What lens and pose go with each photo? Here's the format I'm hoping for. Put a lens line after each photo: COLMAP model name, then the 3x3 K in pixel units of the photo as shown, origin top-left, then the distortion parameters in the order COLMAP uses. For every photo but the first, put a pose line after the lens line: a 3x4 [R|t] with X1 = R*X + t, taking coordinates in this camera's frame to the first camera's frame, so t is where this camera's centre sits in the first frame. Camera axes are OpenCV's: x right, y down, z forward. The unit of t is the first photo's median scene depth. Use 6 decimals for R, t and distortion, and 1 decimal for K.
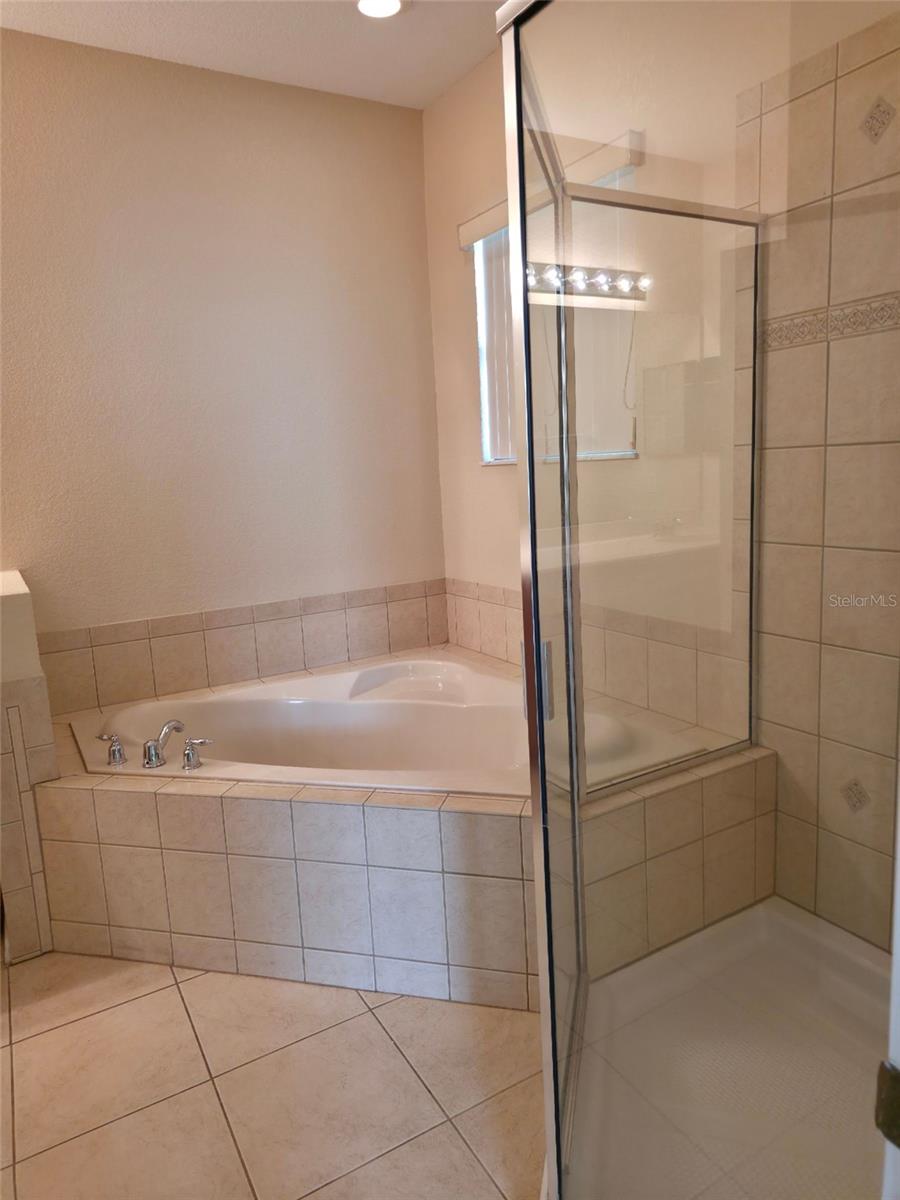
lens RADIAL K [[799.7, 0, 444.7], [0, 799.7, 595.9], [0, 0, 1]] dist [0.048825, -0.013921]
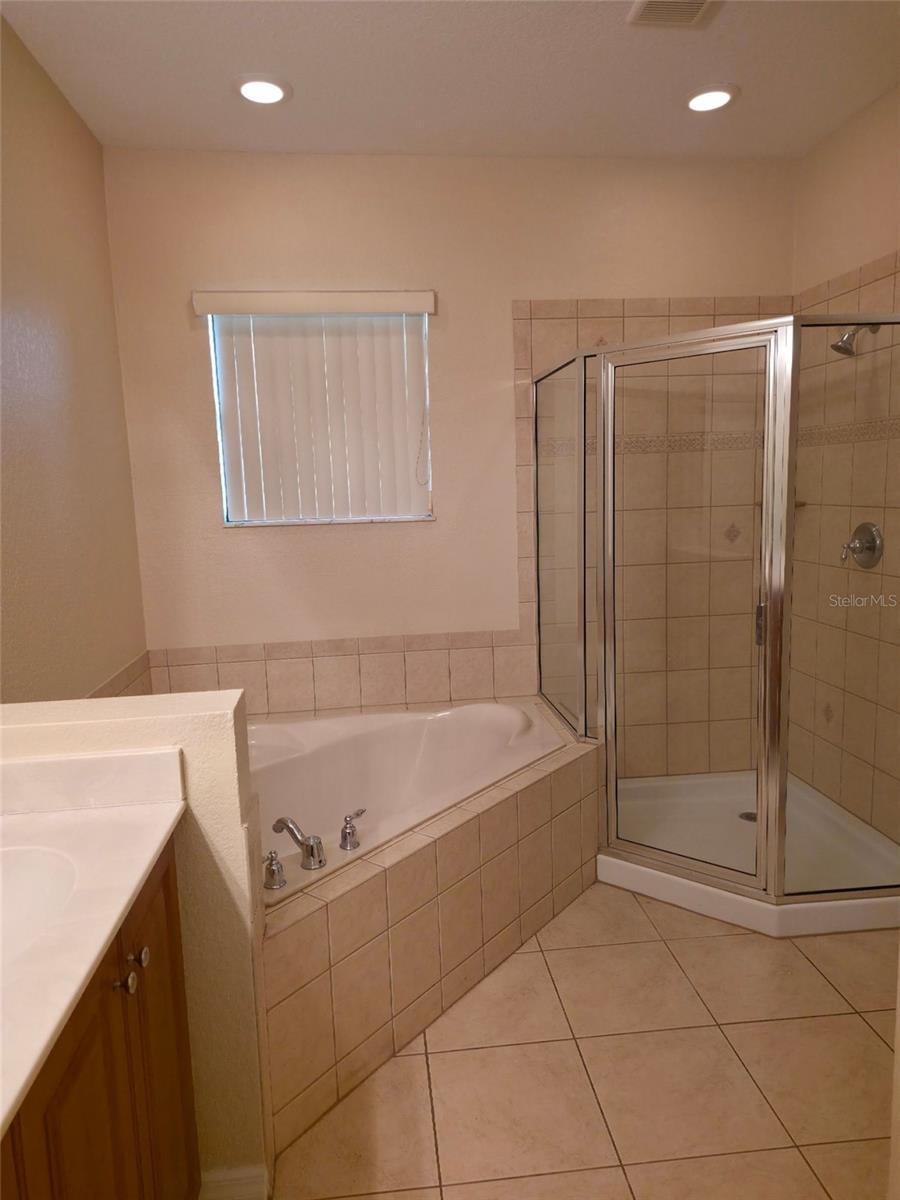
lens RADIAL K [[799.7, 0, 446.6], [0, 799.7, 601.2], [0, 0, 1]] dist [0.048825, -0.013921]
pose [[0.391688, -0.089014, 0.915782, -1.129459], [0.164729, 0.986012, 0.025385, -0.073270], [-0.905232, 0.140913, 0.400873, 0.502092]]
